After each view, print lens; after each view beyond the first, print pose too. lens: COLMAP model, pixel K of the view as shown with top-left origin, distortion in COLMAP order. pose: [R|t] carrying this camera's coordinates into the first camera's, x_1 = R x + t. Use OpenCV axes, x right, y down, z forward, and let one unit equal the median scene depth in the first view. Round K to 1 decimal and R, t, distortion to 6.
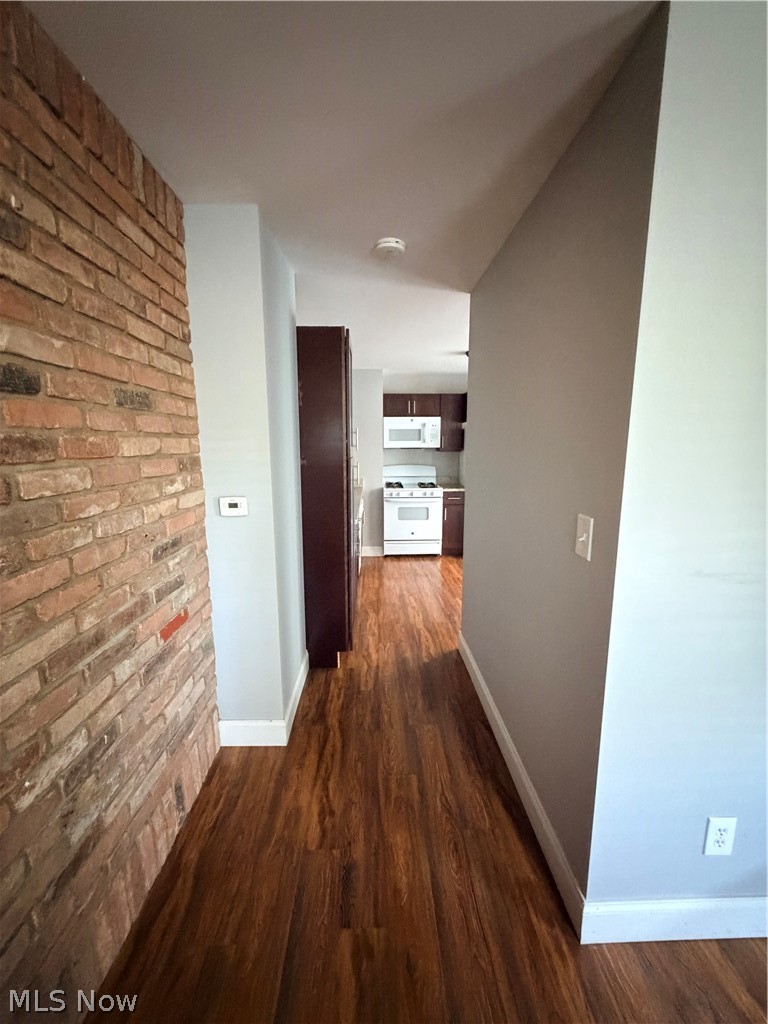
lens RADIAL K [[407.7, 0, 383.3], [0, 407.7, 512.5], [0, 0, 1]] dist [0.001631, 0.000168]
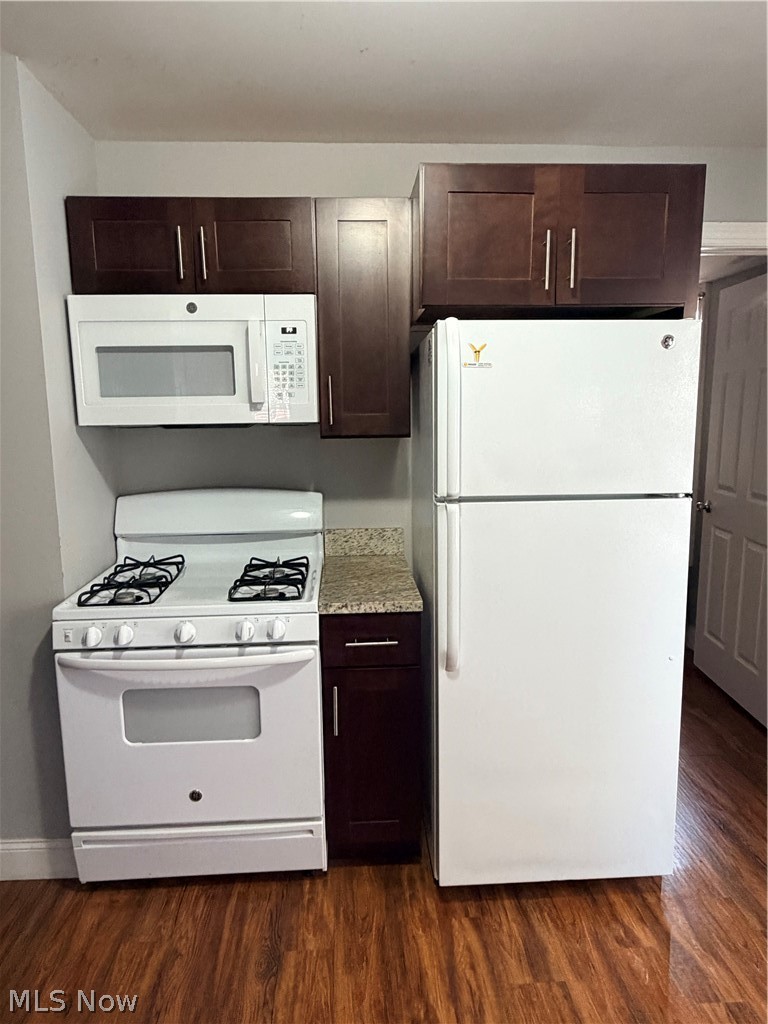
lens RADIAL K [[636.8, 0, 380.5], [0, 636.8, 515.9], [0, 0, 1]] dist [-0.005952, -0.000517]
pose [[0.999461, -0.006763, 0.032139, 0.167412], [0.006900, 0.999968, -0.004160, -0.104774], [-0.032109, 0.004379, 0.999475, 0.635321]]
